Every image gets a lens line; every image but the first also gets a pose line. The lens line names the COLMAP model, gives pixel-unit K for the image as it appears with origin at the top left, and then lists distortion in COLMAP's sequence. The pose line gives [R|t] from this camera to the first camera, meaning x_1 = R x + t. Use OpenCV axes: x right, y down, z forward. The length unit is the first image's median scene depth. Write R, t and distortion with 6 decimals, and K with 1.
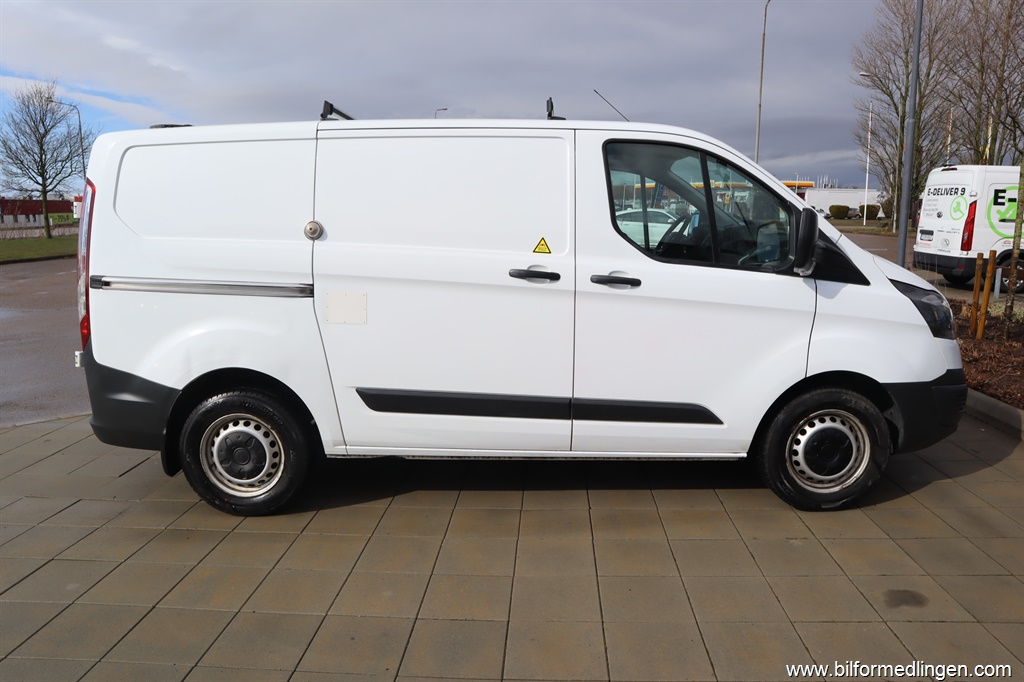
lens RADIAL K [[706.2, 0, 515.4], [0, 706.2, 346.8], [0, 0, 1]] dist [-0.106565, 0.049149]
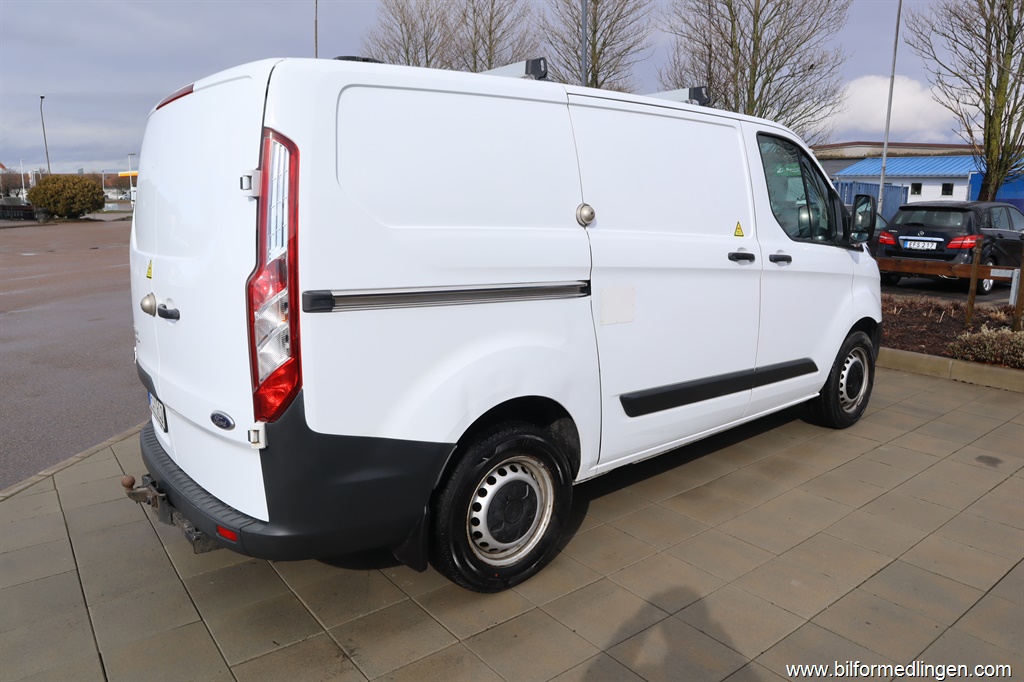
lens RADIAL K [[706.2, 0, 511.1], [0, 706.2, 343.8], [0, 0, 1]] dist [-0.106565, 0.049149]
pose [[0.761687, -0.129876, 0.634796, -0.881424], [0.121289, 0.990967, 0.057214, -0.072157], [-0.636492, 0.033415, 0.770559, 0.407601]]
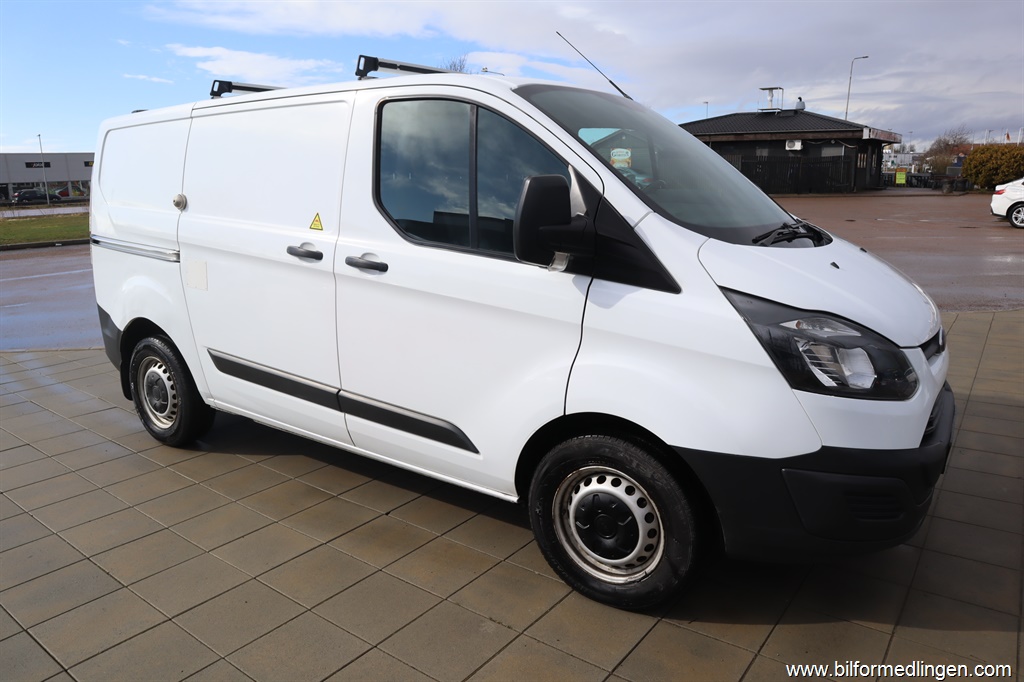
lens RADIAL K [[706.2, 0, 514.3], [0, 706.2, 341.2], [0, 0, 1]] dist [-0.106565, 0.049149]
pose [[0.831903, 0.123944, -0.540903, 0.750622], [-0.096530, 0.992198, 0.078893, -0.082515], [0.546461, -0.013417, 0.837377, 0.361497]]
